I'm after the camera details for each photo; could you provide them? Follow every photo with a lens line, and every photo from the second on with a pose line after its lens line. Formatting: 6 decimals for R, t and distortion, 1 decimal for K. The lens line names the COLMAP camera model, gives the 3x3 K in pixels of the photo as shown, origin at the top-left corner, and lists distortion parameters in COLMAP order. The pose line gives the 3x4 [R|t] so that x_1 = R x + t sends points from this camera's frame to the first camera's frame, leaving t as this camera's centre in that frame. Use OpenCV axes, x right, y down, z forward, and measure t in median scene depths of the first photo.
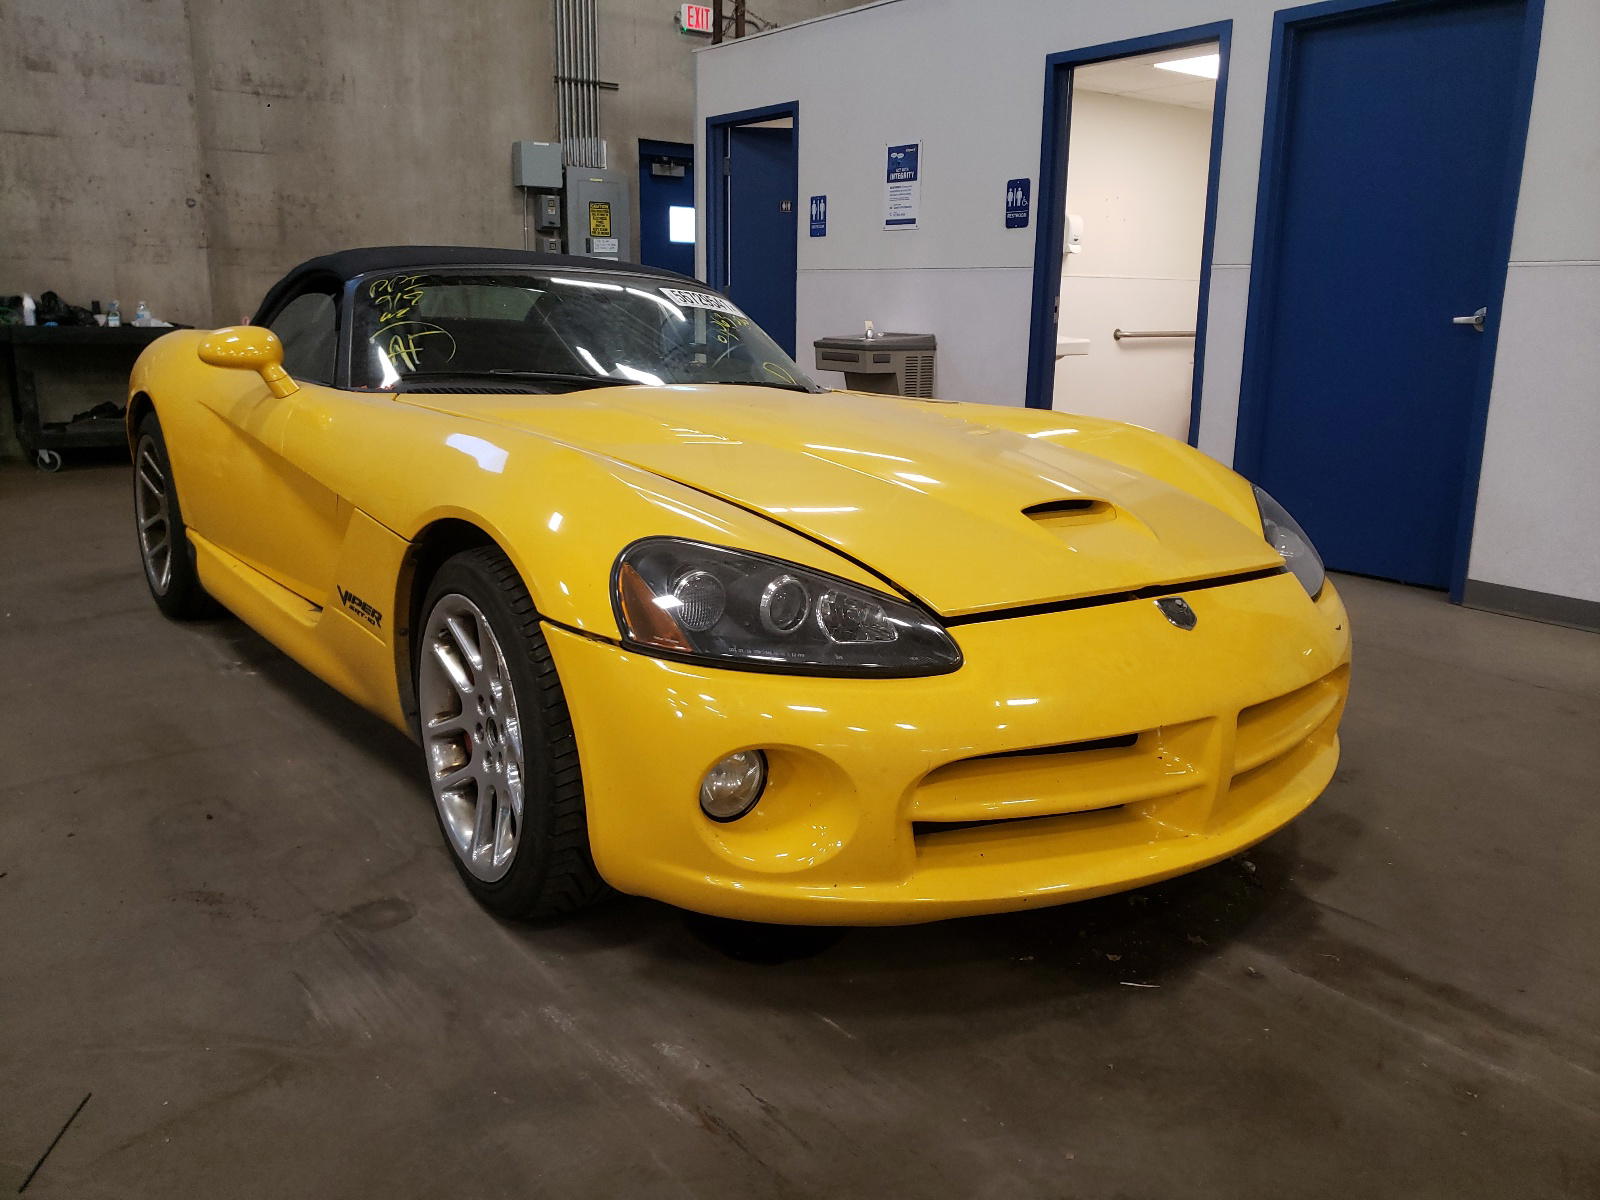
lens RADIAL K [[1226.2, 0, 802.1], [0, 1226.2, 595.9], [0, 0, 1]] dist [0.014091, 0.012436]
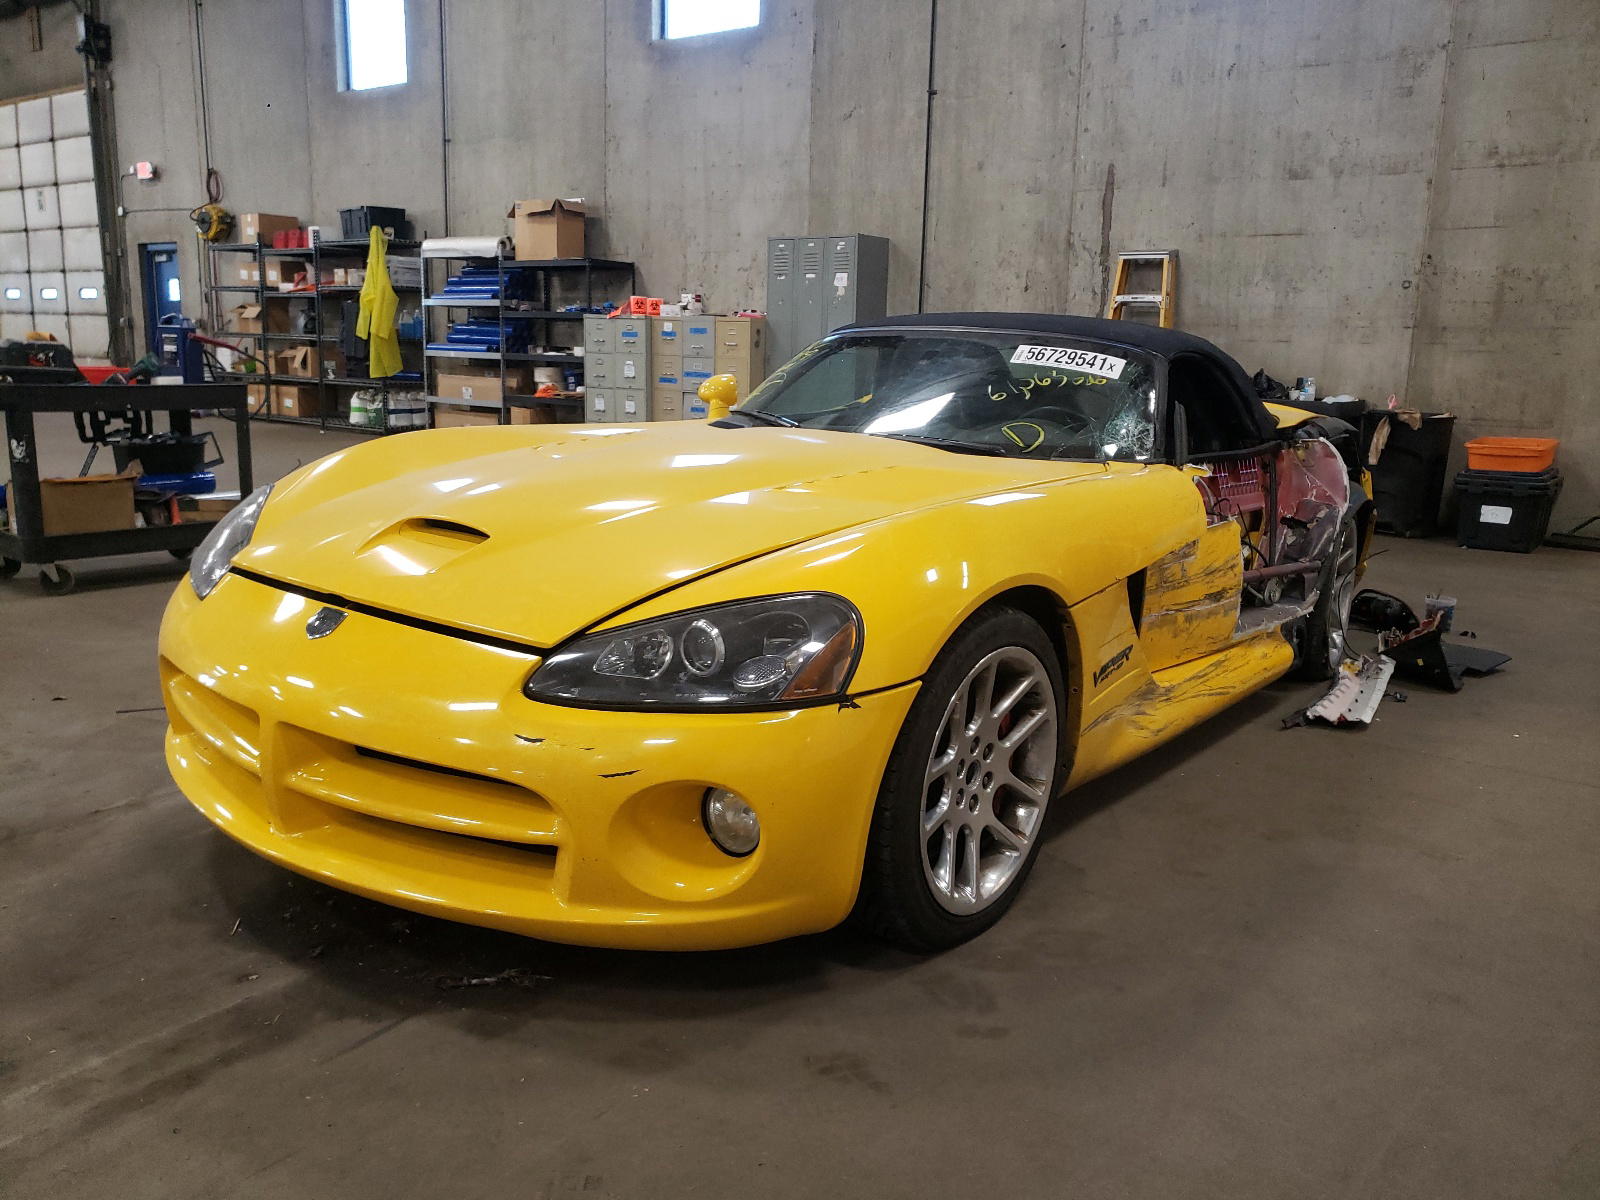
lens RADIAL K [[1226.2, 0, 802.0], [0, 1226.2, 598.0], [0, 0, 1]] dist [0.014091, 0.012436]
pose [[0.298073, 0.182467, -0.936941, 0.361150], [-0.250488, 0.962113, 0.107681, -0.056558], [0.921091, 0.202596, 0.332485, 0.263472]]
